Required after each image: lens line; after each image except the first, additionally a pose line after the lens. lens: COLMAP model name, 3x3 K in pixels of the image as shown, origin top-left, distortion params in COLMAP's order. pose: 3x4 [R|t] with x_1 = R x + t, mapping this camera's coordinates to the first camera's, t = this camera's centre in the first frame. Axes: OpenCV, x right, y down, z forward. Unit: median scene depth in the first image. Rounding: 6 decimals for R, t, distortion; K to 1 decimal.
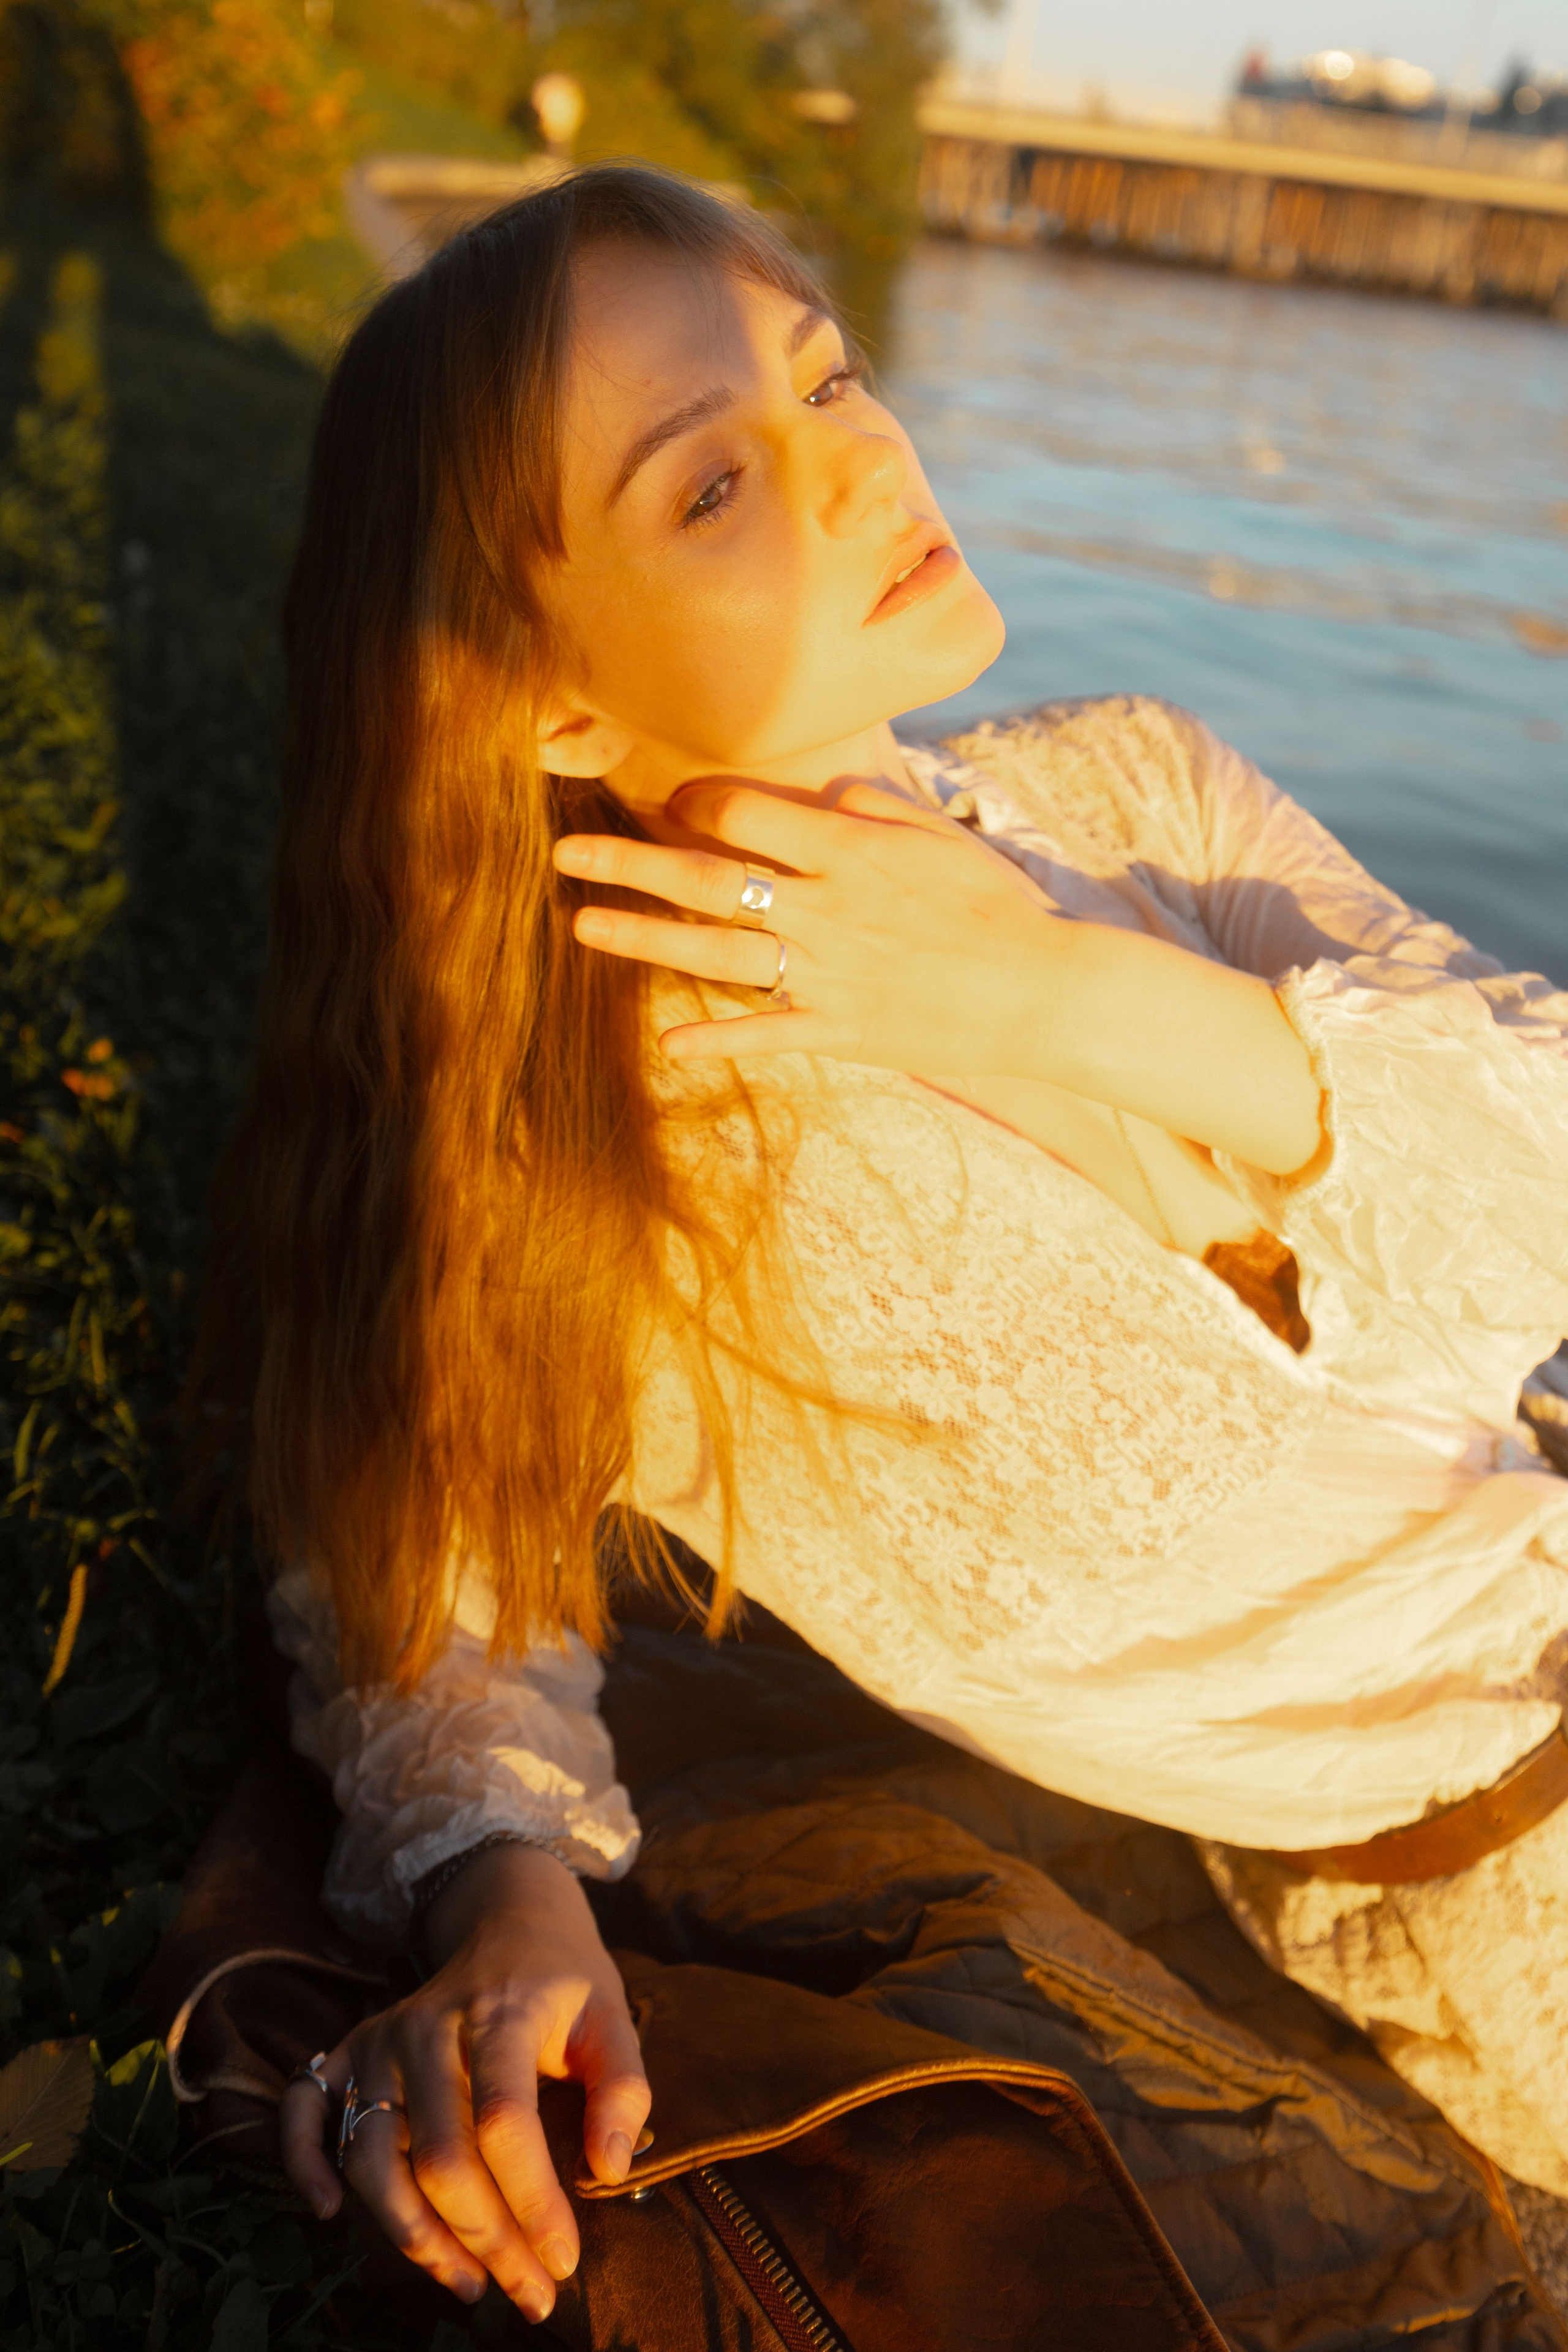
lens RADIAL K [[2003.3, 0, 784.0], [0, 2003.3, 1176.0], [0, 0, 1]] dist [-0.019215, -0.005648]
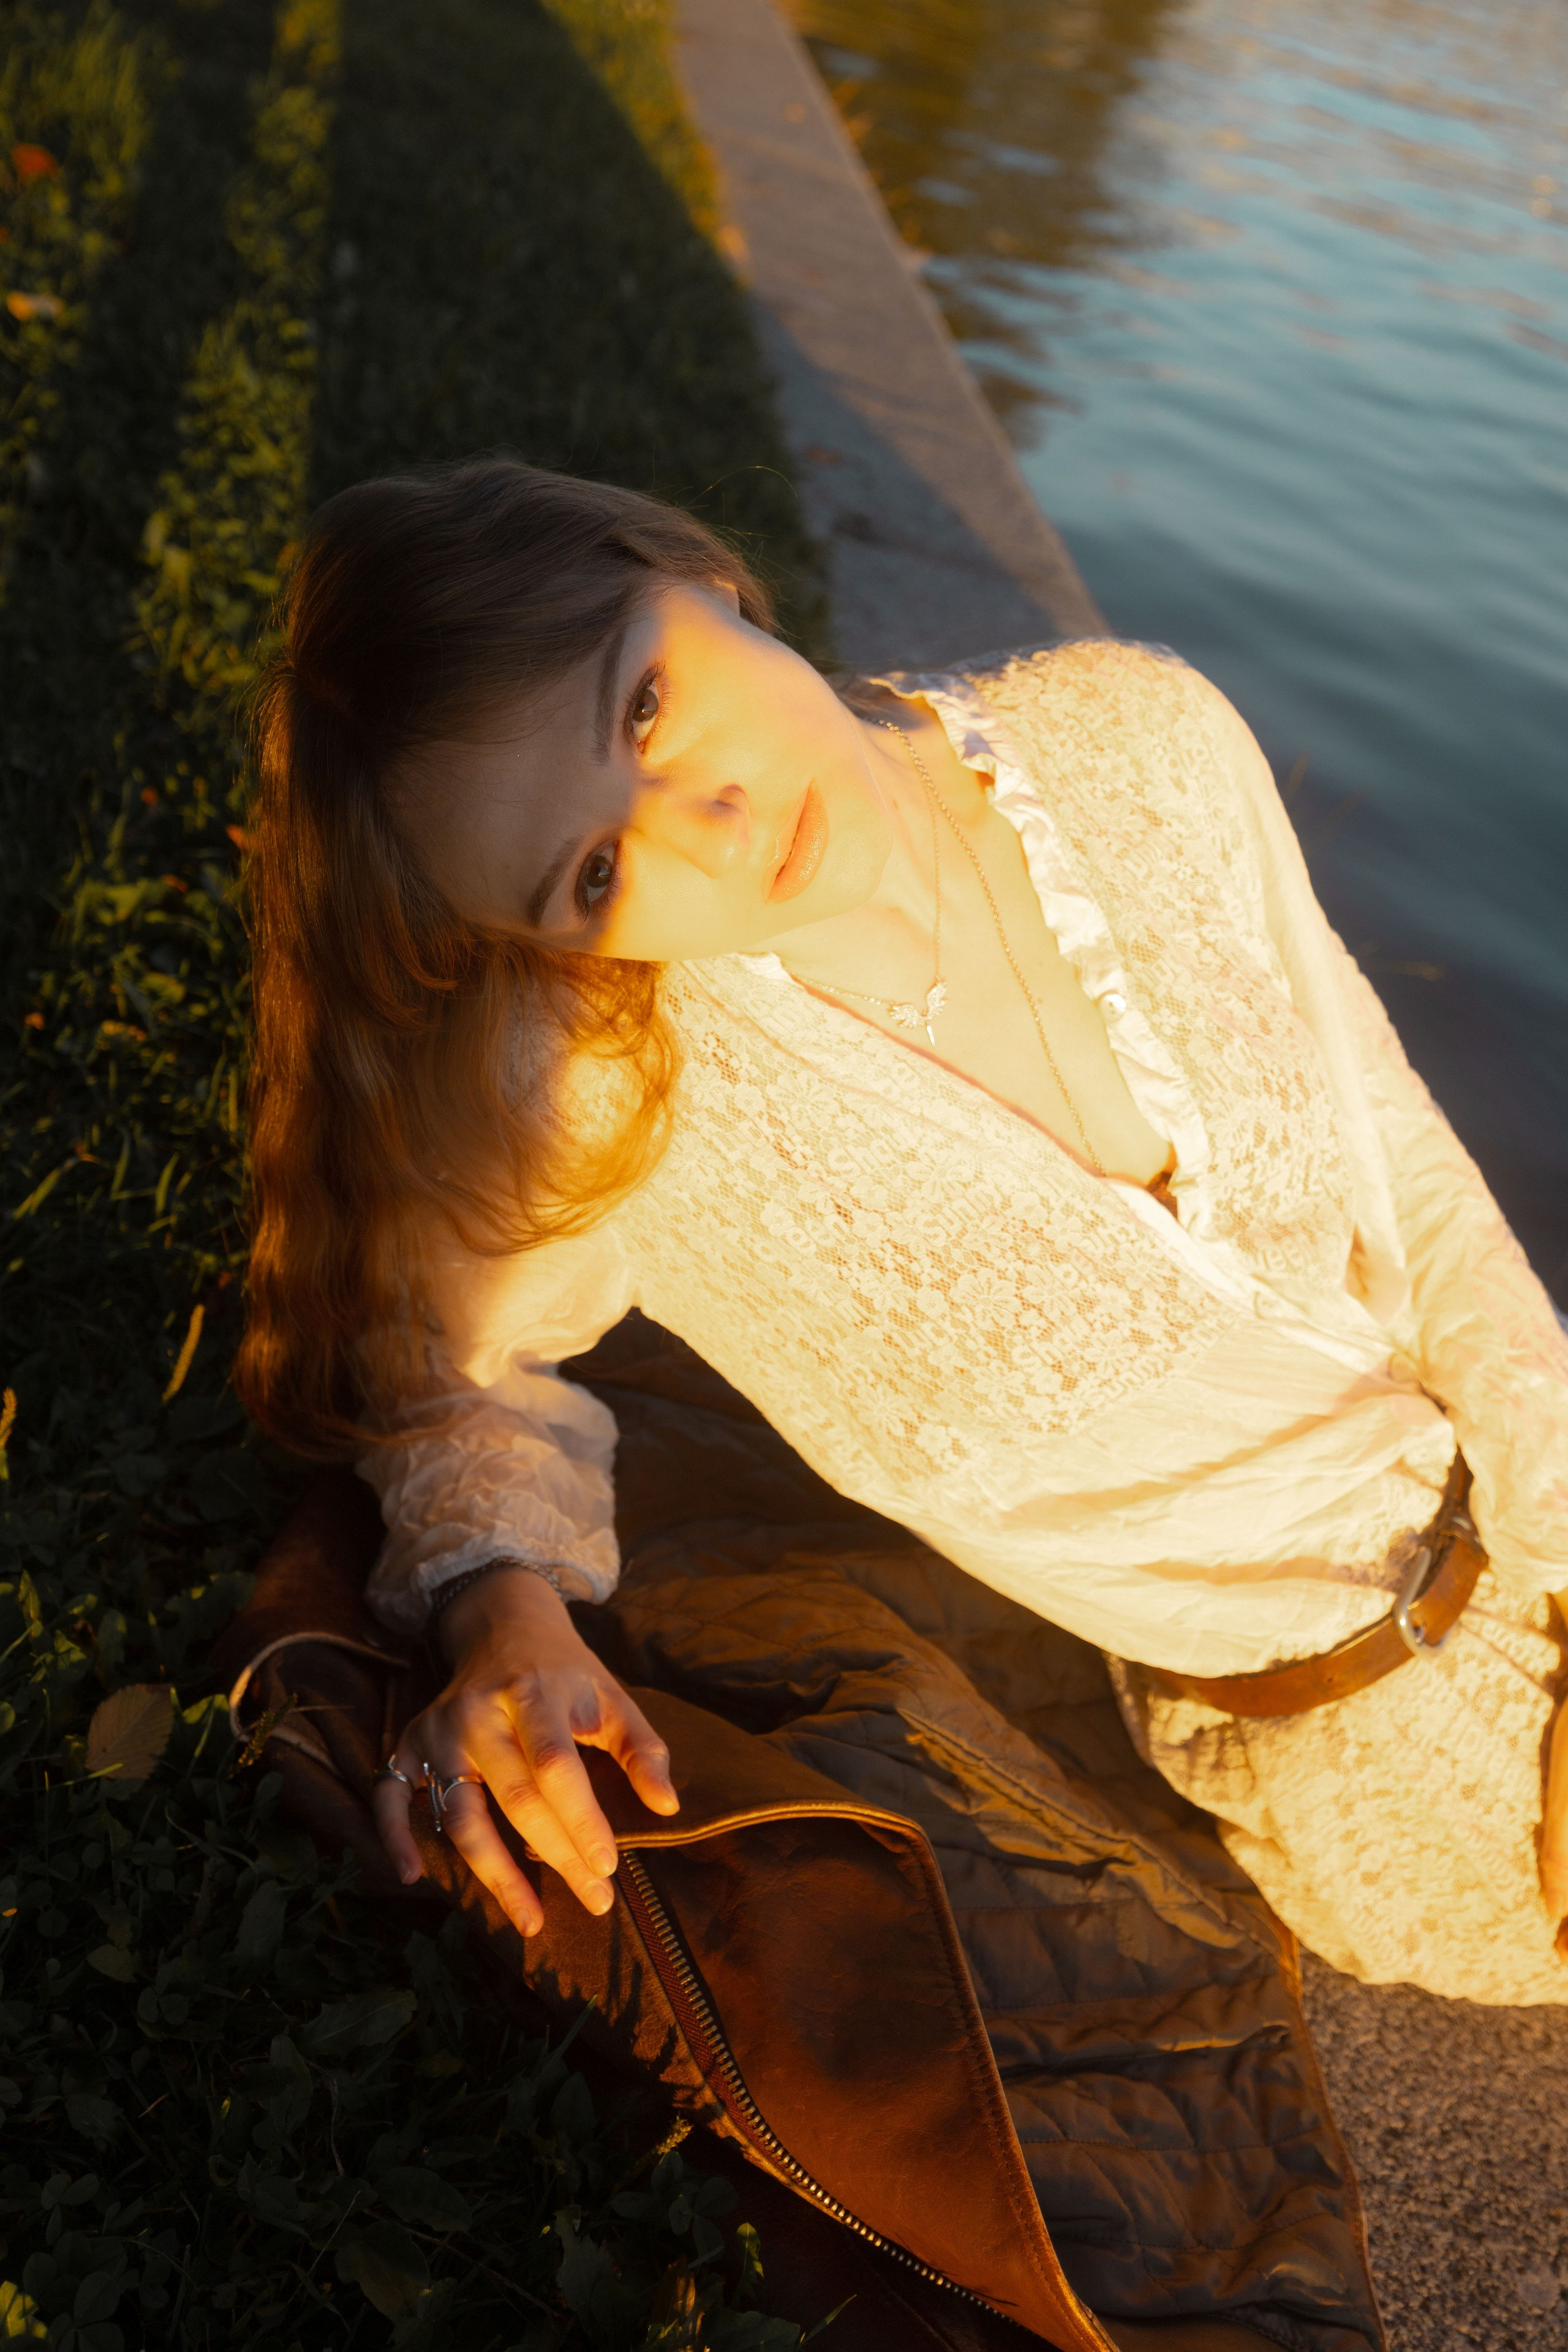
lens RADIAL K [[2003.3, 0, 784.0], [0, 2003.3, 1176.0], [0, 0, 1]] dist [-0.019215, -0.005648]
pose [[0.989240, 0.126844, -0.072901, 0.086527], [-0.112696, 0.978425, 0.173162, -0.143596], [0.093292, -0.163083, 0.982192, -0.164729]]
